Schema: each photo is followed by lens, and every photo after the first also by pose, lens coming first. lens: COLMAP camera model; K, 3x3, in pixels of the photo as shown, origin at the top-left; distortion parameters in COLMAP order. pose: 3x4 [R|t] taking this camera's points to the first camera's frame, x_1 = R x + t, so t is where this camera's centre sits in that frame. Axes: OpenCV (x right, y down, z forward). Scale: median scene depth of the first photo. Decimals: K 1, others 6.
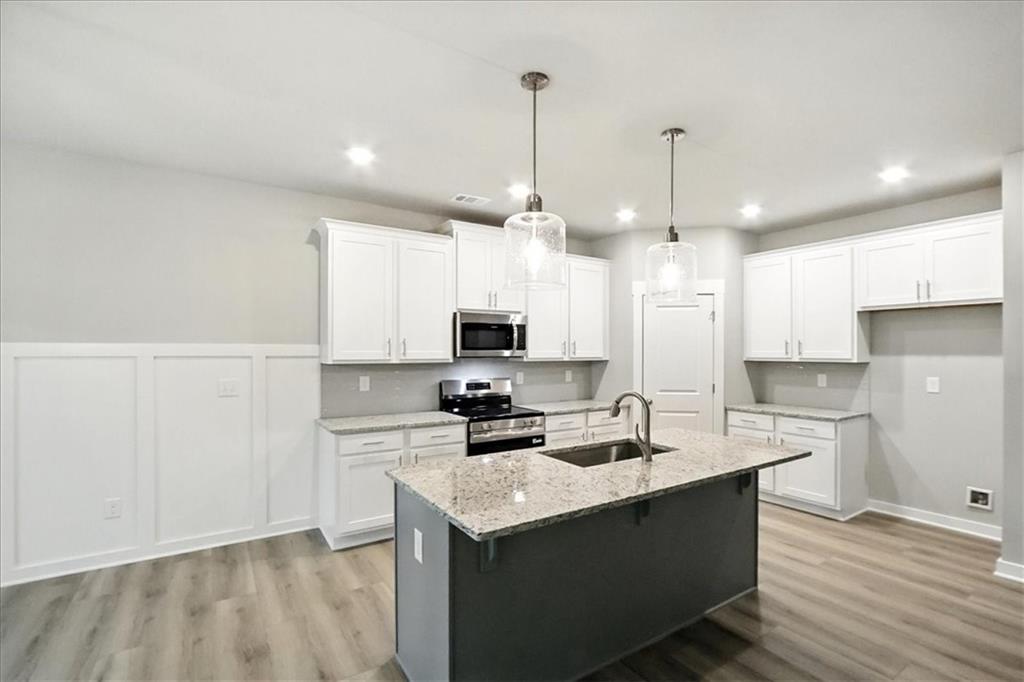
lens RADIAL K [[479.1, 0, 532.0], [0, 479.1, 351.4], [0, 0, 1]] dist [-0.018130, 0.005572]
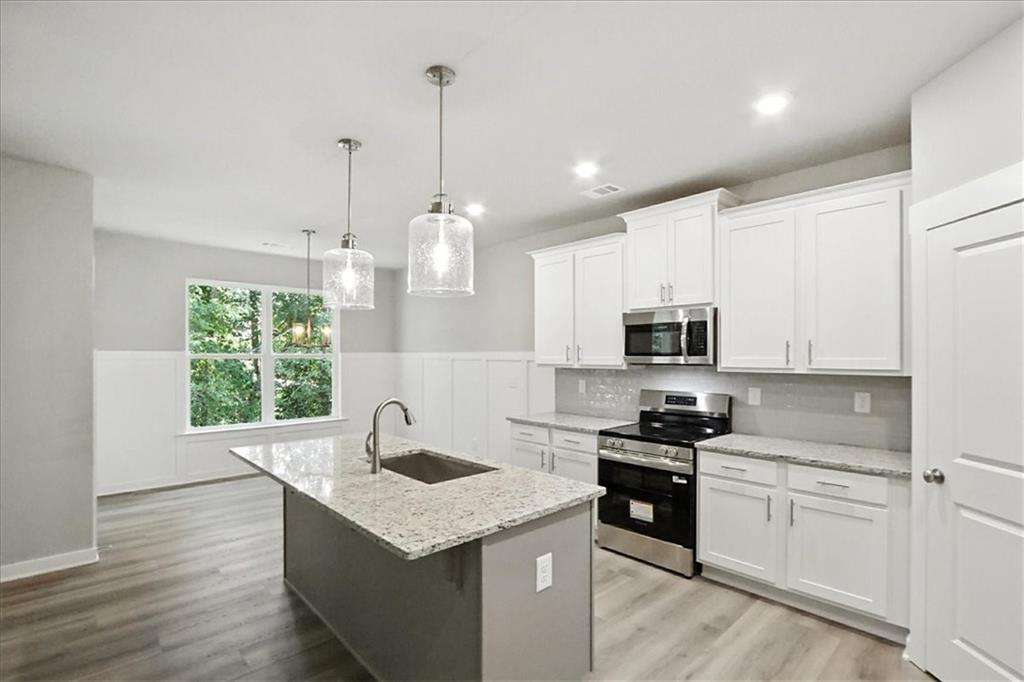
lens RADIAL K [[479.1, 0, 527.9], [0, 479.1, 357.9], [0, 0, 1]] dist [-0.018130, 0.005572]
pose [[0.172846, 0.002110, -0.984947, 0.709551], [-0.004750, 0.999988, 0.001309, 0.000738], [0.984937, 0.004452, 0.172854, 0.669303]]
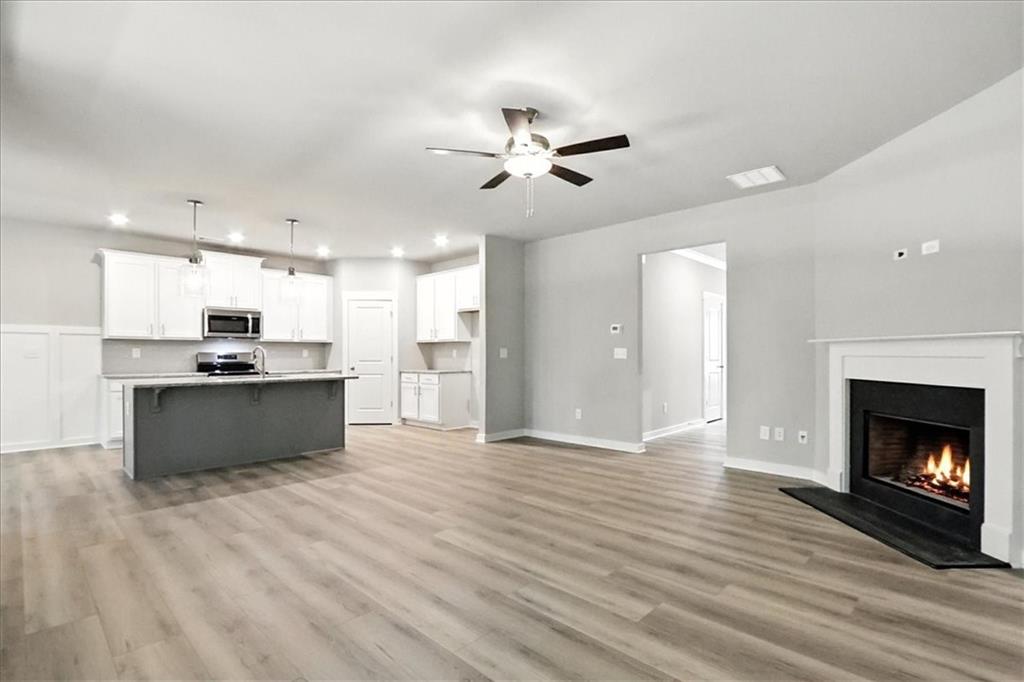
lens RADIAL K [[479.1, 0, 526.6], [0, 479.1, 353.6], [0, 0, 1]] dist [-0.018130, 0.005572]
pose [[0.975033, -0.000511, 0.222058, 0.538974], [0.000915, 0.999998, -0.001715, 0.072046], [-0.222057, 0.001875, 0.975032, -0.782219]]
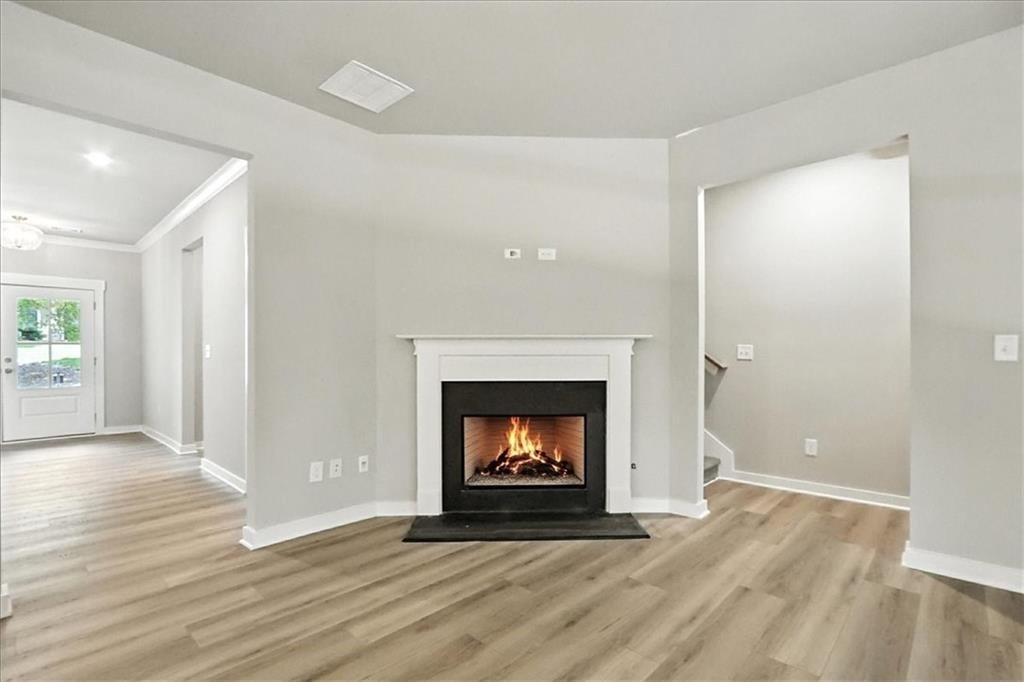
lens RADIAL K [[479.1, 0, 525.6], [0, 479.1, 353.6], [0, 0, 1]] dist [-0.018130, 0.005572]
pose [[-0.219335, 0.002474, 0.975646, 0.534720], [0.004629, 0.999988, -0.001495, 0.074911], [-0.975639, 0.004188, -0.219344, 0.027698]]
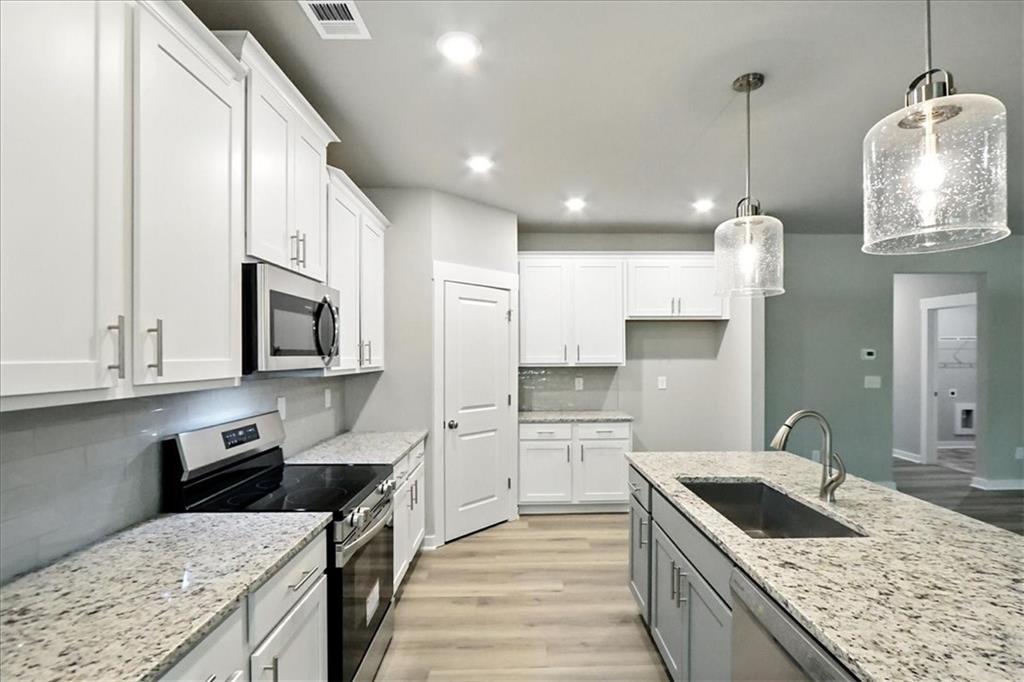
lens RADIAL K [[479.1, 0, 526.9], [0, 479.1, 360.7], [0, 0, 1]] dist [-0.018130, 0.005572]
pose [[0.542111, -0.010460, 0.840241, -0.377788], [0.004870, 0.999945, 0.009307, -0.000626], [-0.840292, -0.000953, 0.542132, 0.588332]]
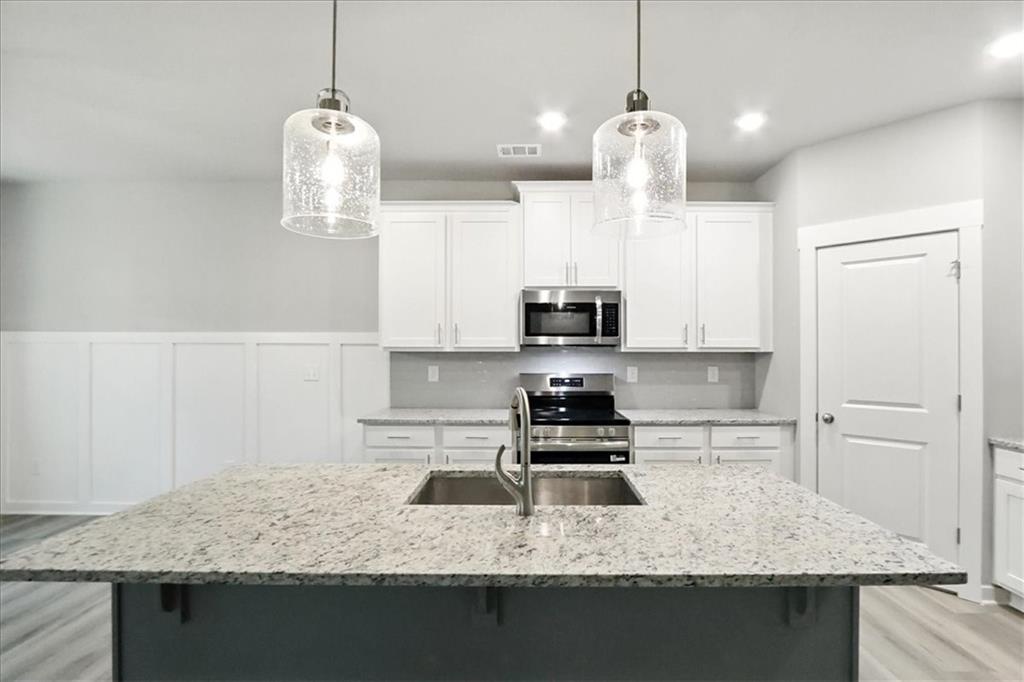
lens RADIAL K [[479.1, 0, 528.6], [0, 479.1, 348.1], [0, 0, 1]] dist [-0.018130, 0.005572]
pose [[0.824286, -0.003302, -0.566164, 0.326463], [-0.002573, 0.999951, -0.009579, 0.025230], [0.566168, 0.009353, 0.824237, 0.325473]]
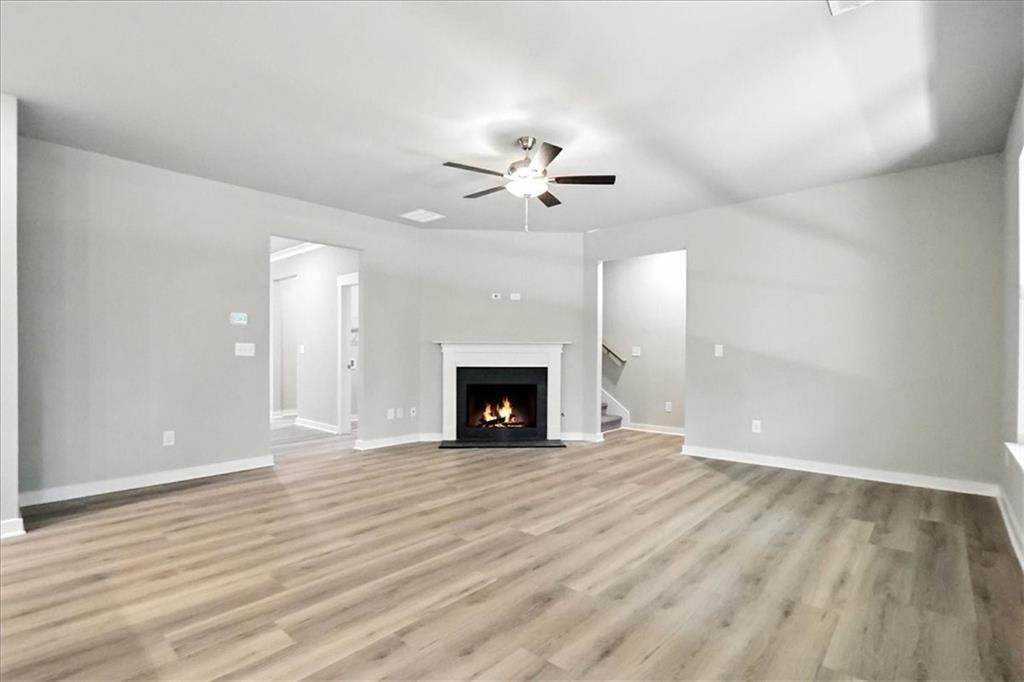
lens RADIAL K [[479.1, 0, 524.9], [0, 479.1, 356.4], [0, 0, 1]] dist [-0.018130, 0.005572]
pose [[-0.248797, -0.009009, 0.968514, -0.120008], [-0.001894, 0.999959, 0.008814, 0.074571], [-0.968554, 0.000358, -0.248804, 0.151684]]
